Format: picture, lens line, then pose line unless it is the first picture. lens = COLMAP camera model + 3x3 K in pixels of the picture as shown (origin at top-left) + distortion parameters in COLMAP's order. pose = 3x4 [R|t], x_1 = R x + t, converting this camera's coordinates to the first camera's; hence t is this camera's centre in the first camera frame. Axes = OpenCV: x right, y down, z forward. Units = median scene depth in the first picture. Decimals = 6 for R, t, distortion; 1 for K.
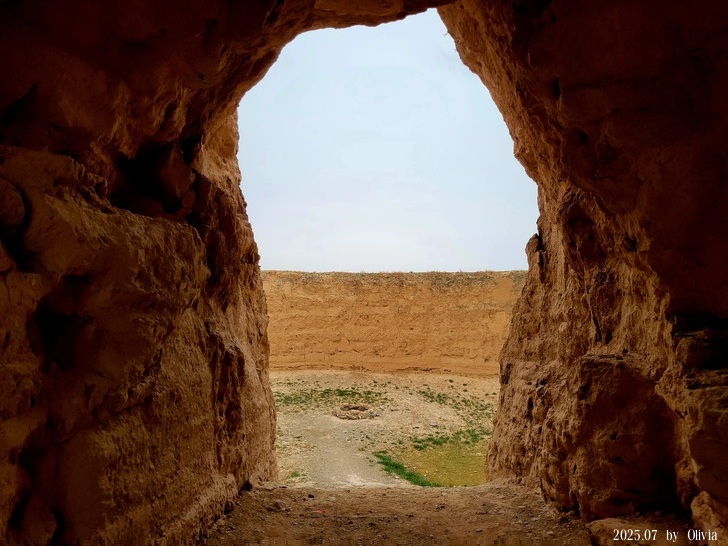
lens RADIAL K [[549.1, 0, 364.0], [0, 549.1, 273.0], [0, 0, 1]] dist [0.005624, 0.000428]
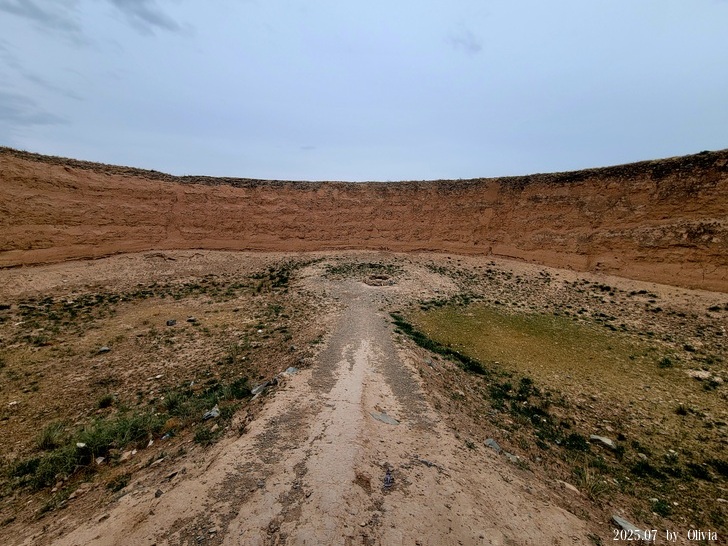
lens RADIAL K [[328.3, 0, 364.0], [0, 328.3, 273.0], [0, 0, 1]] dist [0.001019, 0.000007]
pose [[0.995864, 0.011002, -0.090188, 0.016194], [0.011597, 0.969127, 0.246287, 0.022792], [0.090113, -0.246315, 0.964992, 0.155856]]
